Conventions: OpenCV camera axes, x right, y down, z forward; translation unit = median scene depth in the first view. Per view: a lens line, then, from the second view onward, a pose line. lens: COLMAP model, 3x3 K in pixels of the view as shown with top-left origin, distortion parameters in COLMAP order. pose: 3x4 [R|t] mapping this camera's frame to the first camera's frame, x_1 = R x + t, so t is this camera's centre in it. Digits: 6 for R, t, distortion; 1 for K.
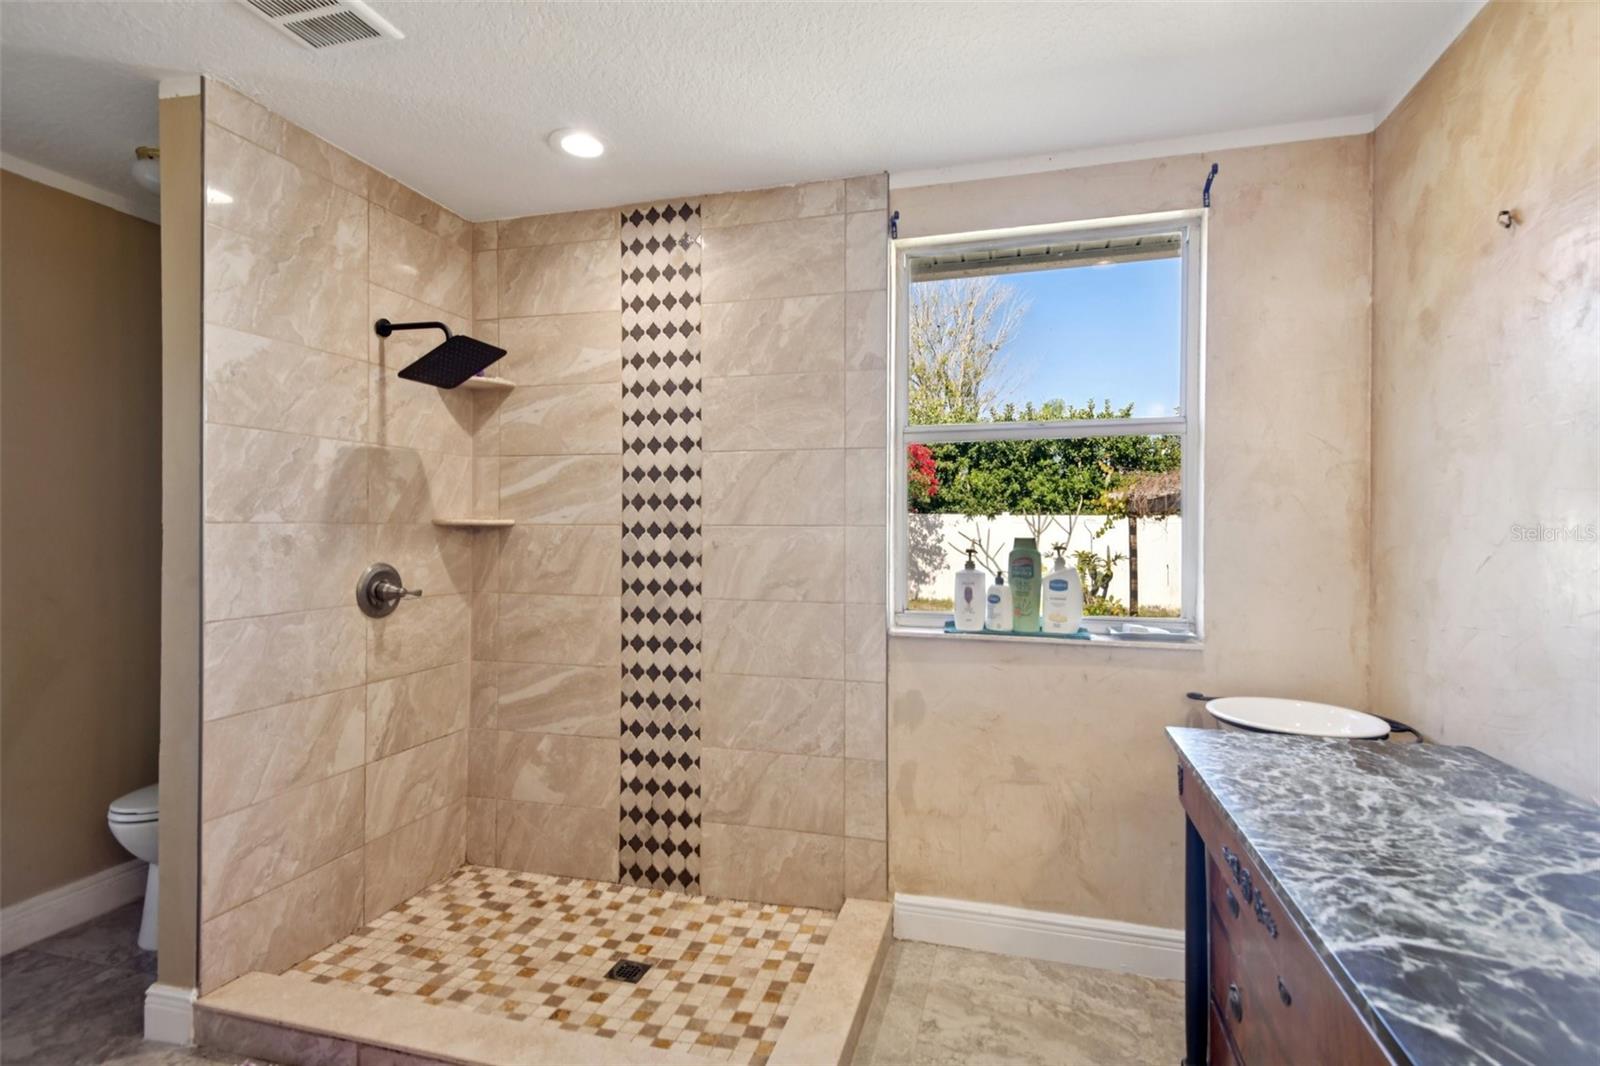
lens RADIAL K [[789.1, 0, 800.0], [0, 789.1, 533.0], [0, 0, 1]] dist [0.050268, -0.023991]
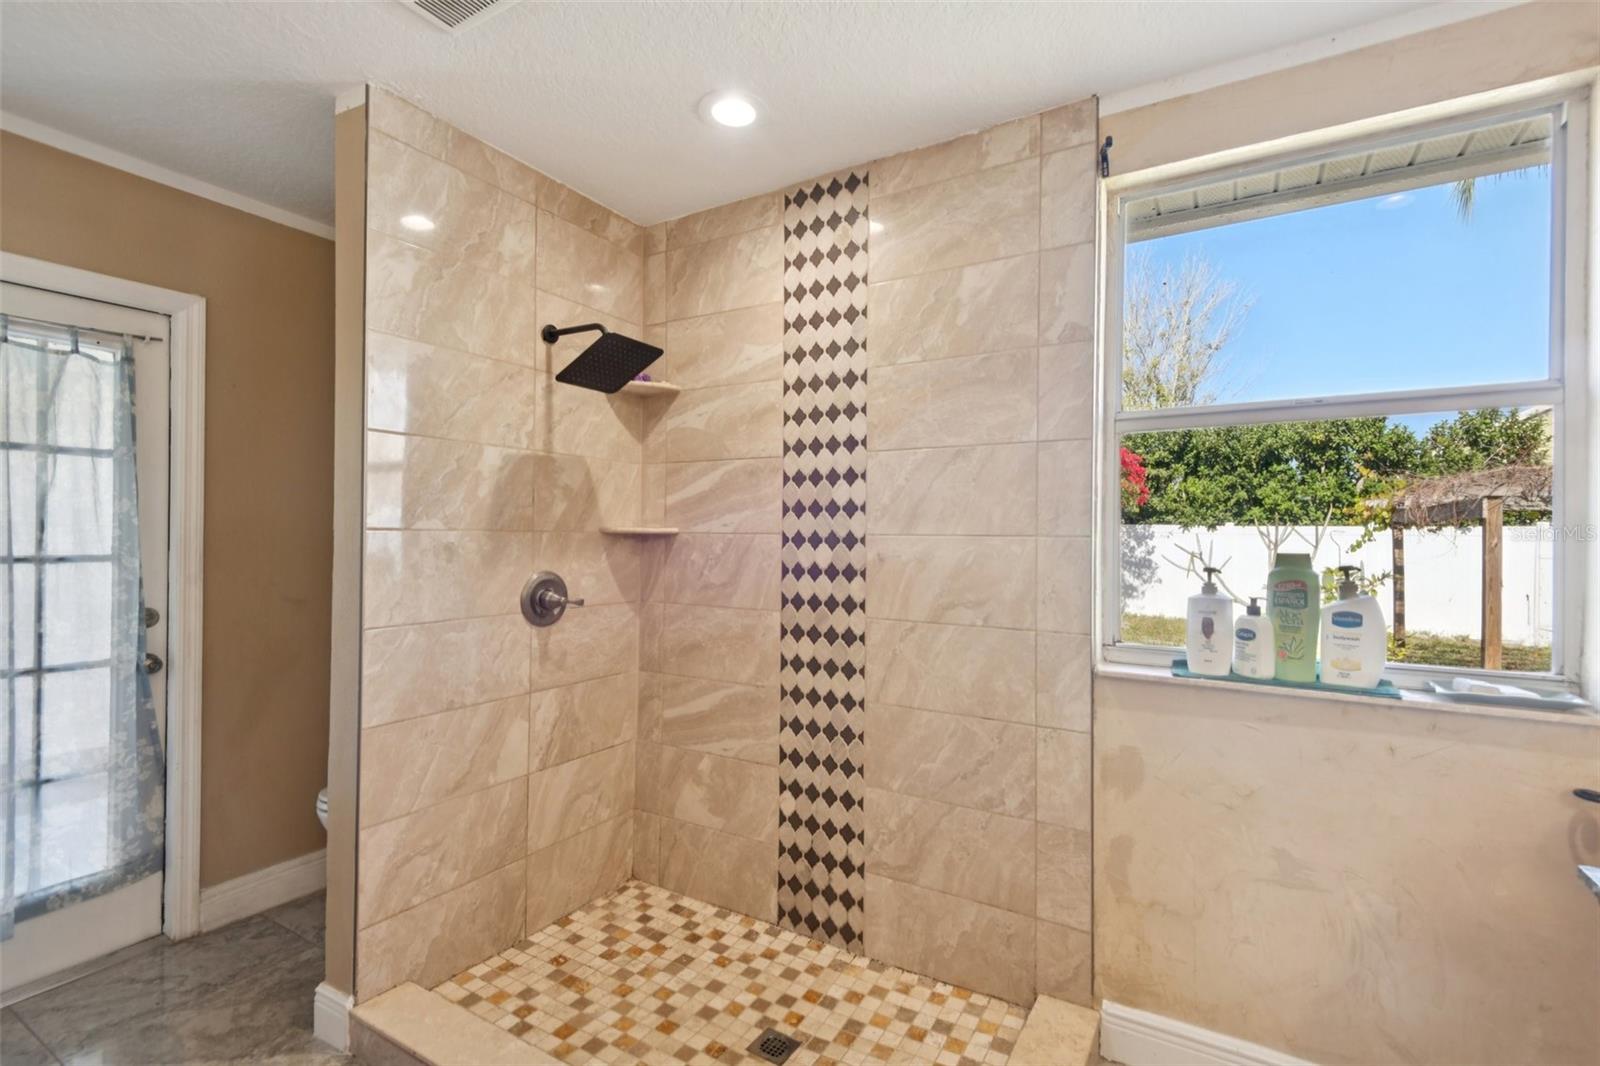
lens RADIAL K [[744.1, 0, 796.9], [0, 744.1, 535.4], [0, 0, 1]] dist [0.049249, -0.030897]
pose [[0.965730, 0.005279, -0.259496, 0.018135], [-0.007767, 0.999933, -0.008565, -0.001284], [0.259434, 0.010287, 0.965706, 0.189100]]
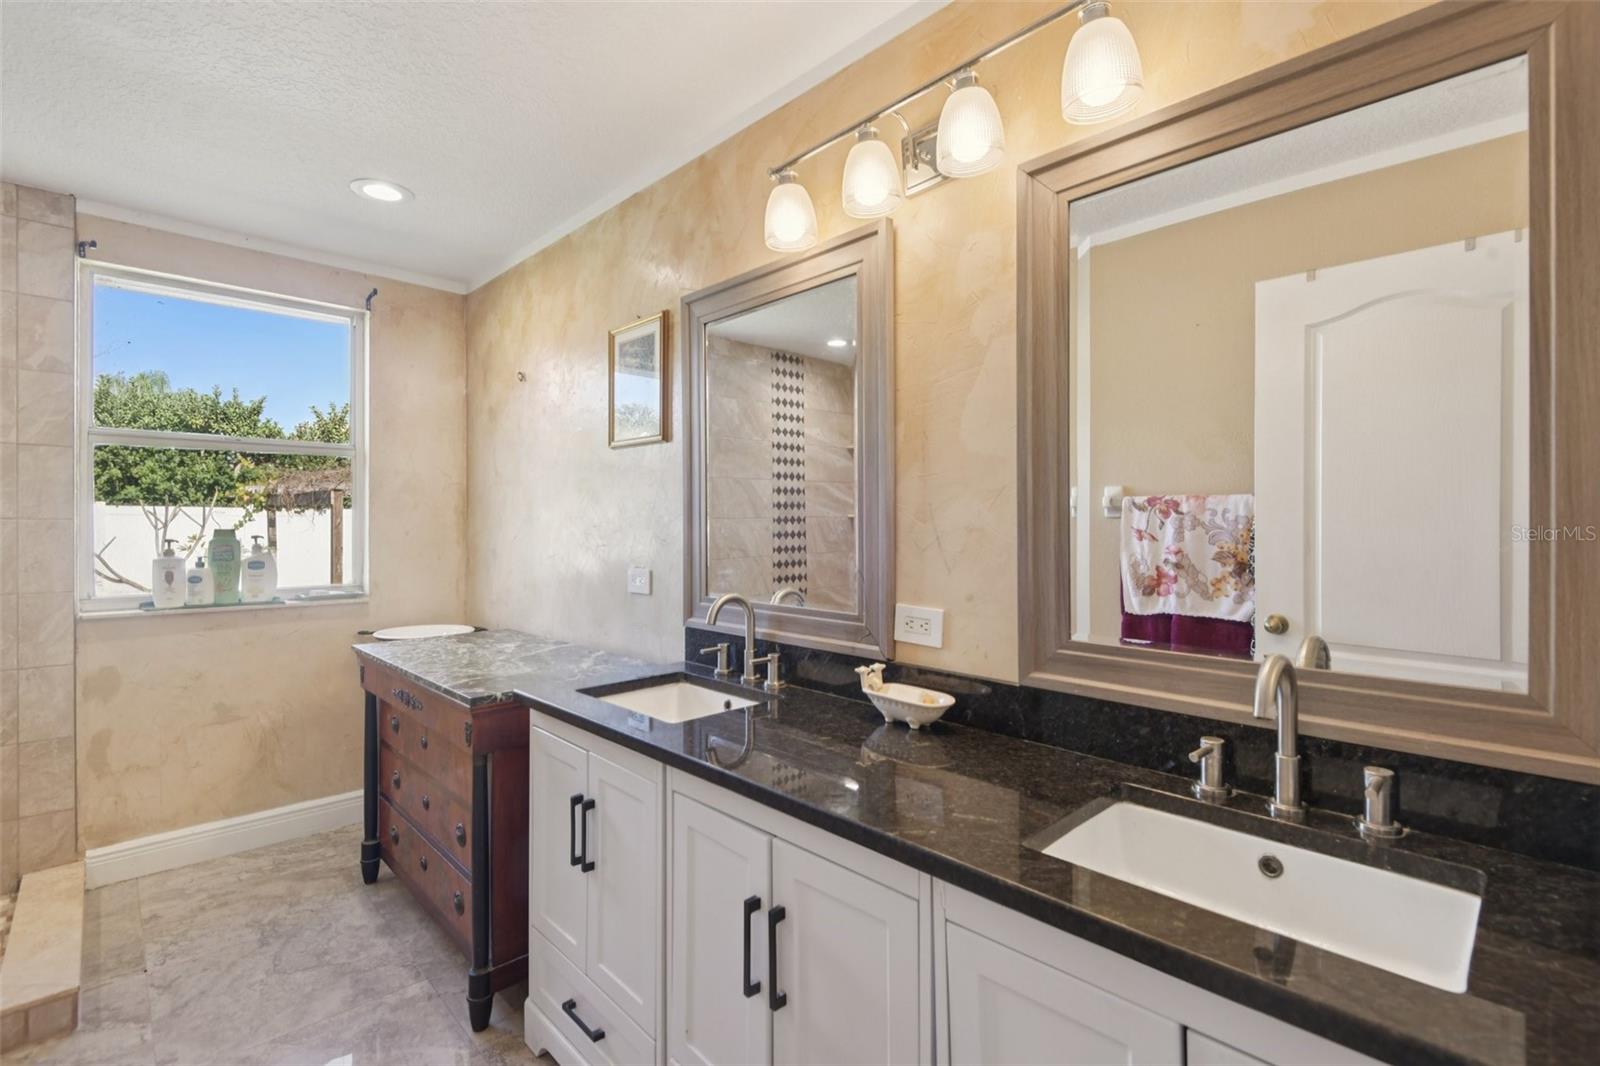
lens RADIAL K [[727.3, 0, 803.3], [0, 727.3, 521.9], [0, 0, 1]] dist [0.017906, -0.017140]
pose [[0.505410, -0.000125, 0.862879, -0.245562], [0.003695, 0.999991, -0.002020, 0.000285], [-0.862871, 0.004209, 0.505406, -0.368477]]
